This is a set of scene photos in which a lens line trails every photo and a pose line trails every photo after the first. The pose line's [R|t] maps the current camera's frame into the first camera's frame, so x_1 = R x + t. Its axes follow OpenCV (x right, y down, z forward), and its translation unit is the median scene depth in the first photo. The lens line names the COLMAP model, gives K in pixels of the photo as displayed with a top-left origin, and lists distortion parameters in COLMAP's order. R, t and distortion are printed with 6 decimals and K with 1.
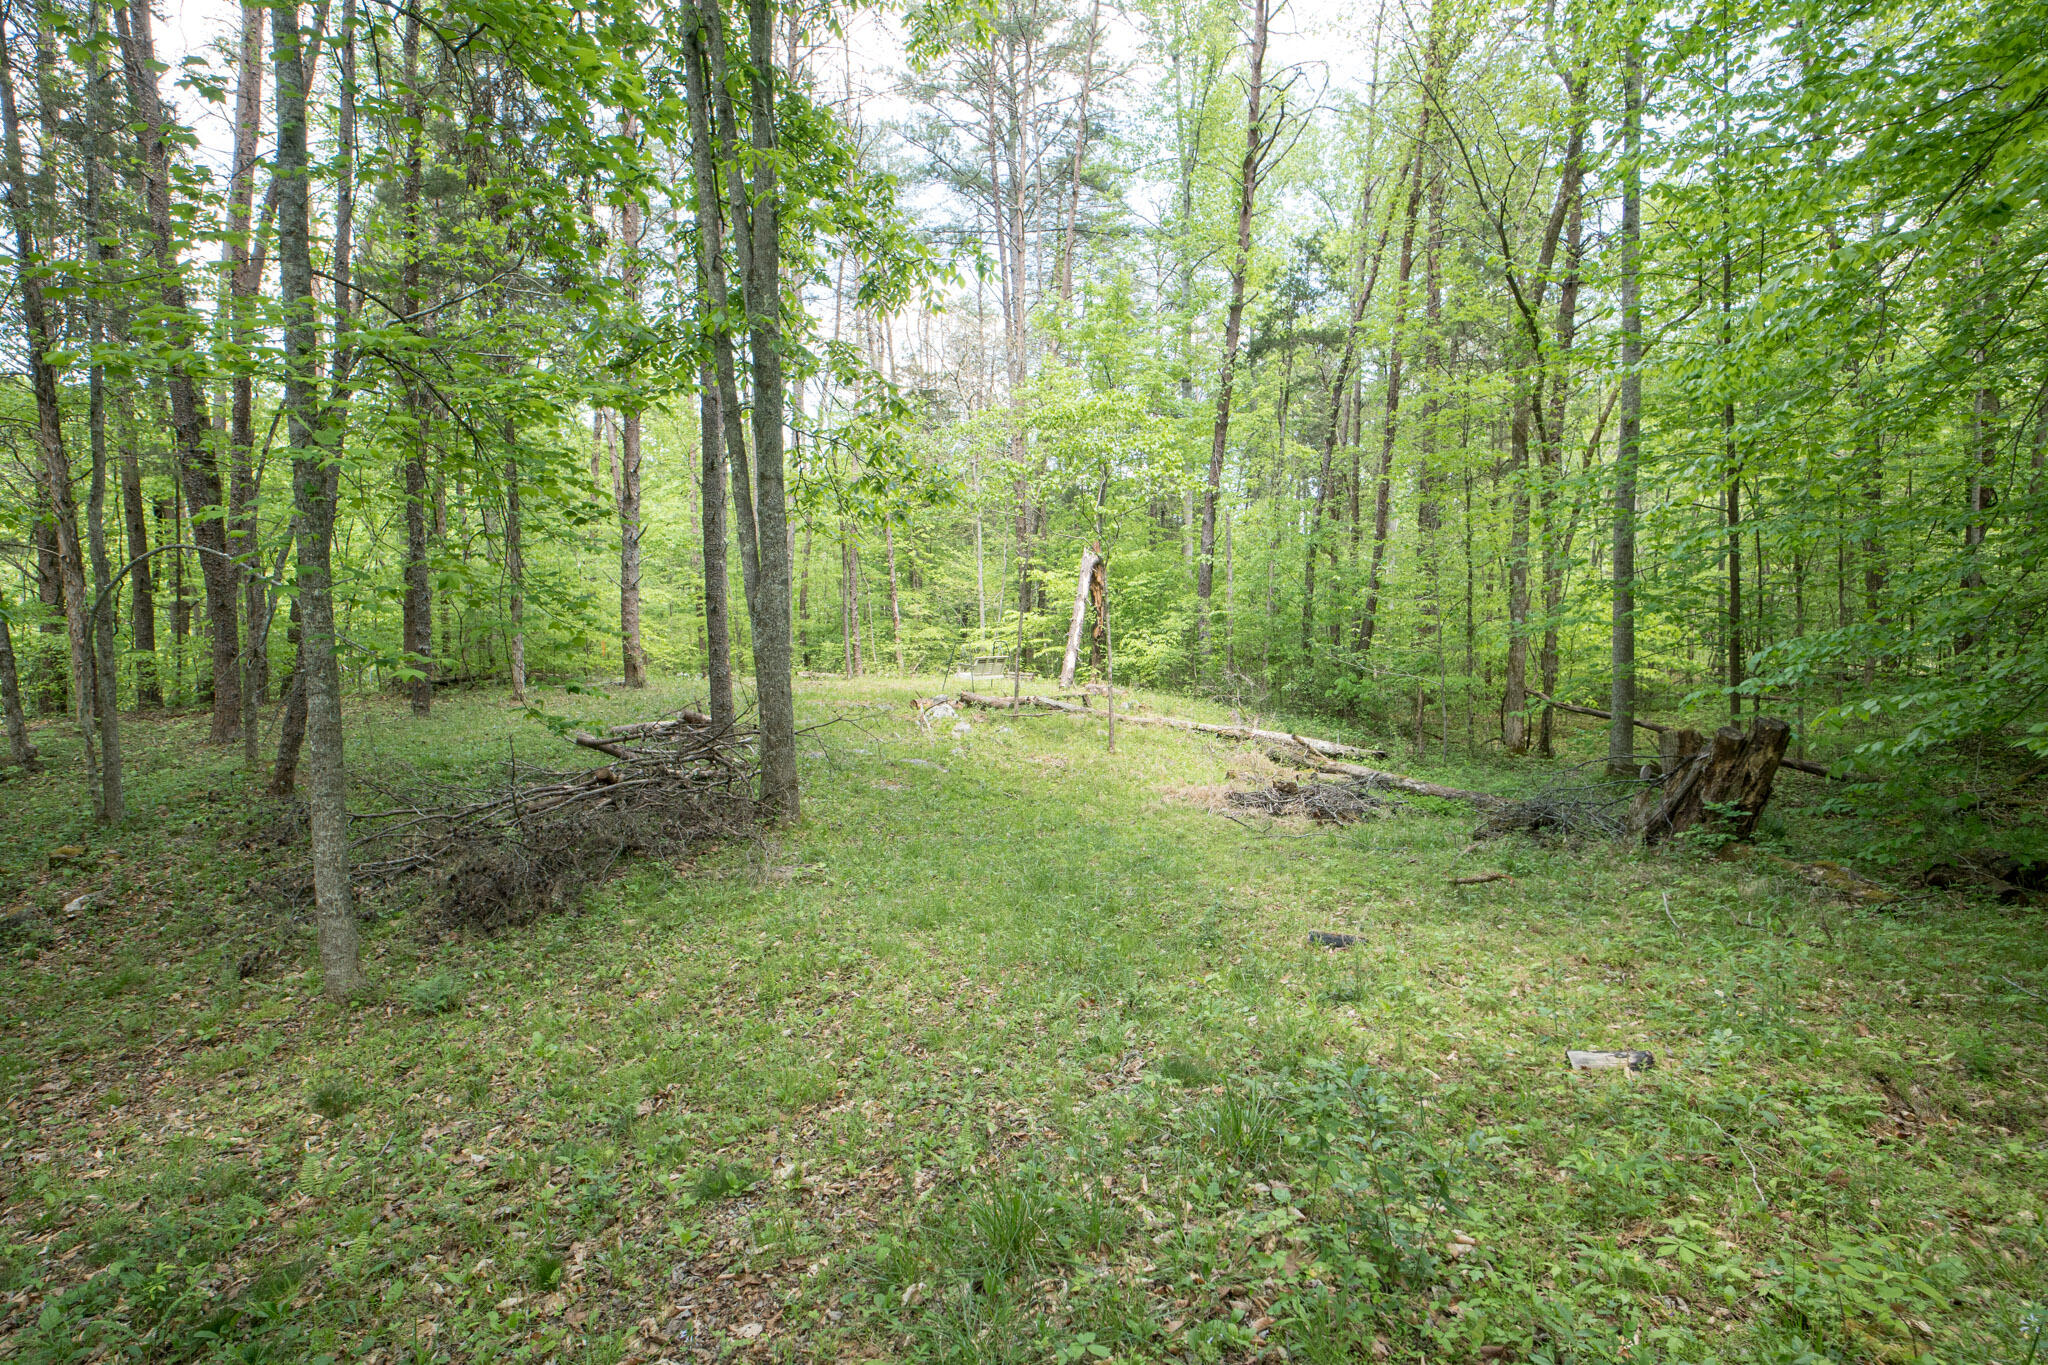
lens RADIAL K [[946.7, 0, 1024.0], [0, 946.7, 682.5], [0, 0, 1]] dist [0.001571, -0.012500]
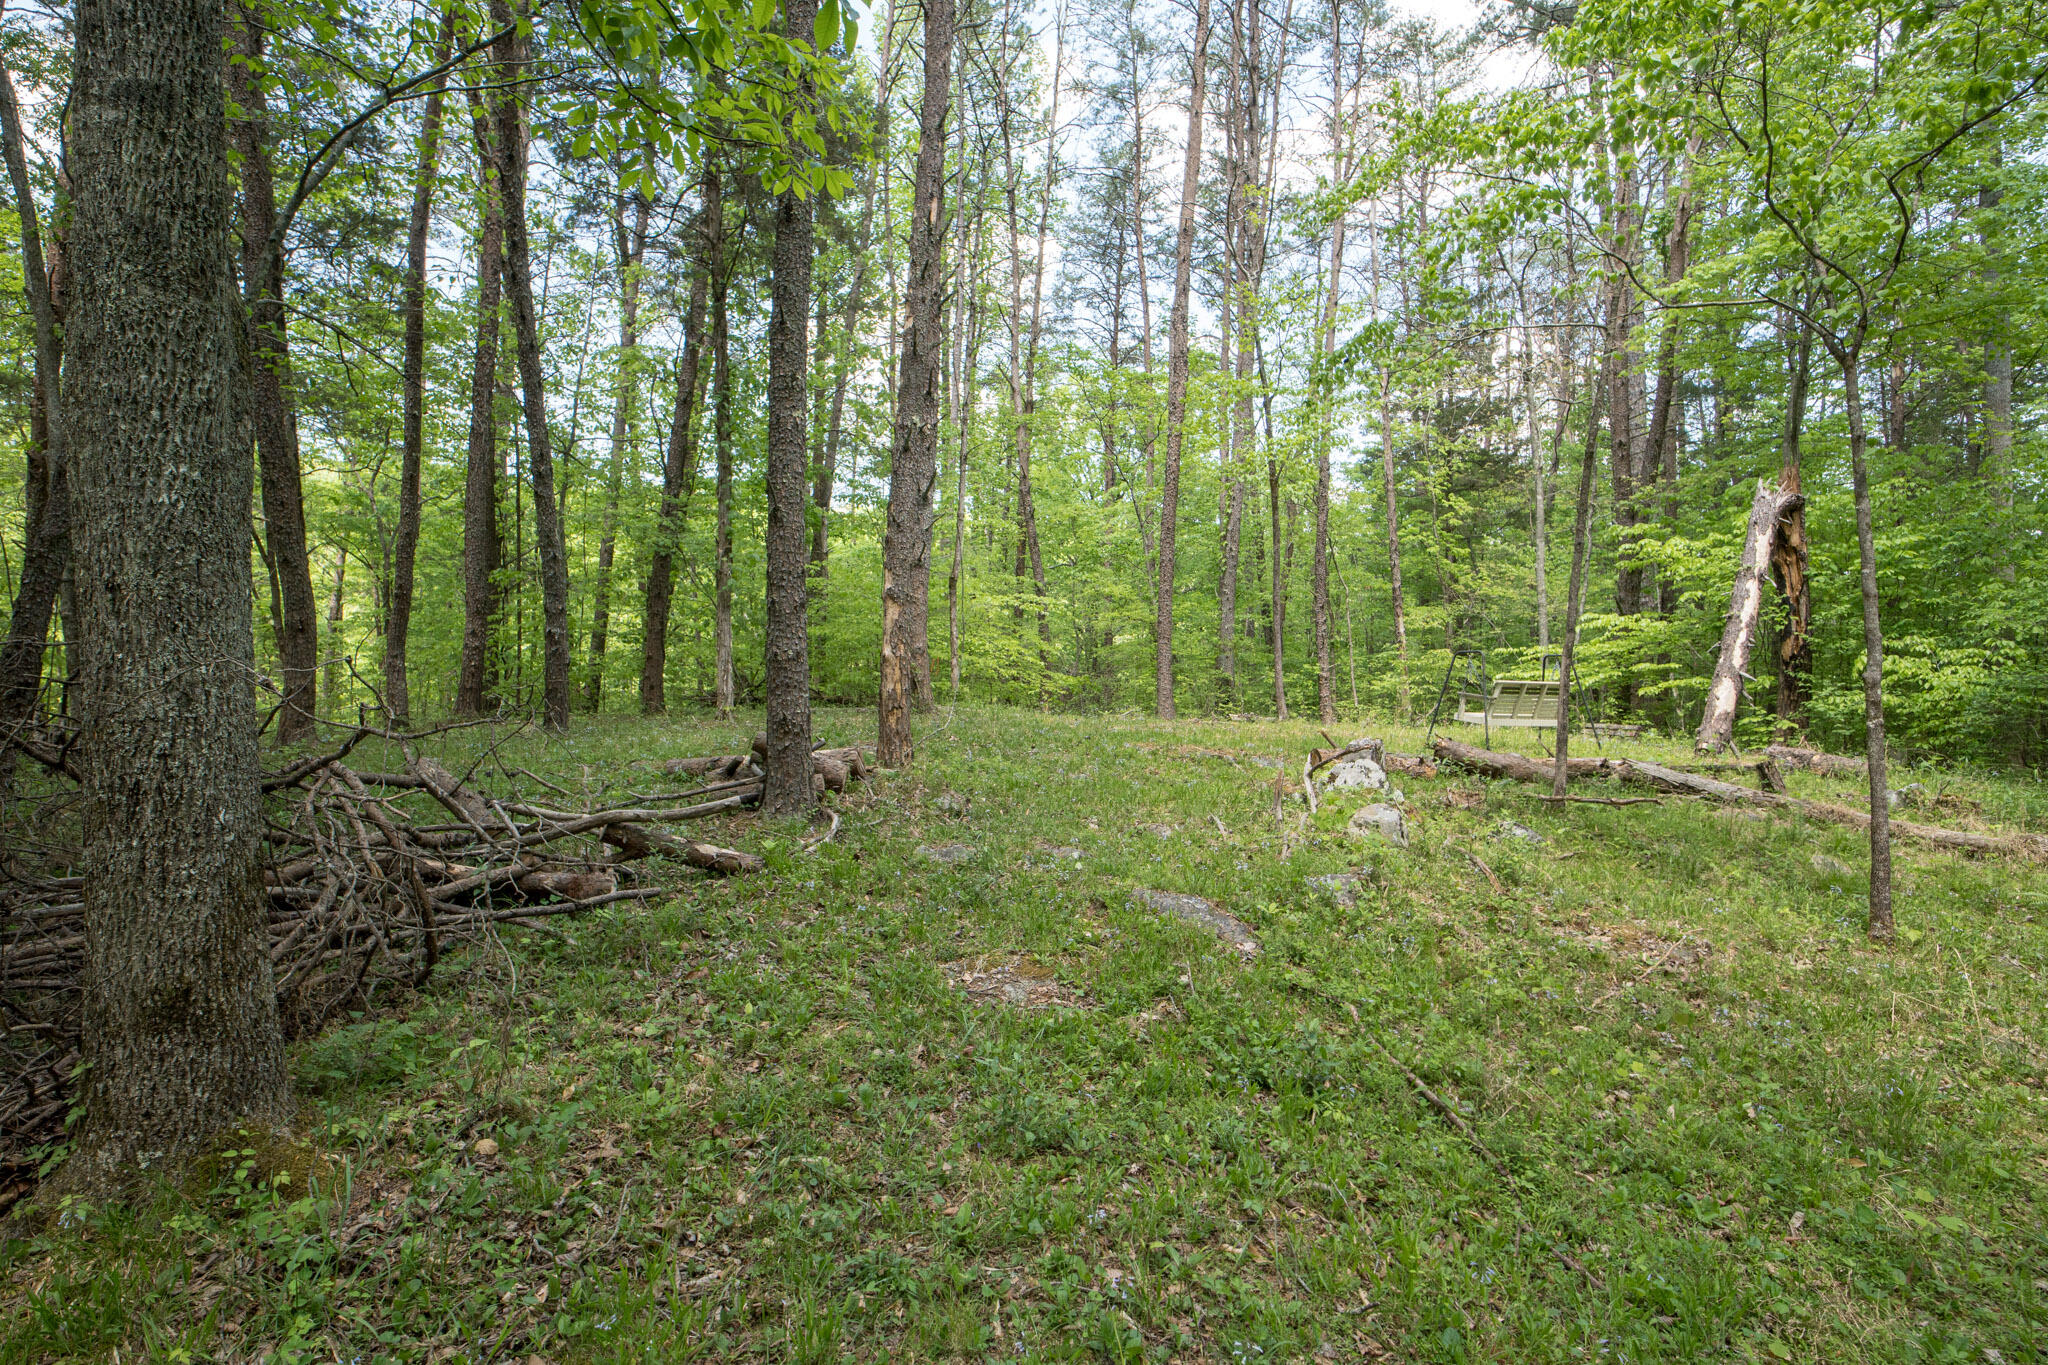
lens RADIAL K [[946.7, 0, 1024.0], [0, 946.7, 682.5], [0, 0, 1]] dist [0.001571, -0.012500]
pose [[0.832853, 0.010635, -0.553392, 0.016630], [-0.049071, 0.997297, -0.054686, 0.012684], [0.551315, 0.072701, 0.831124, 0.373215]]
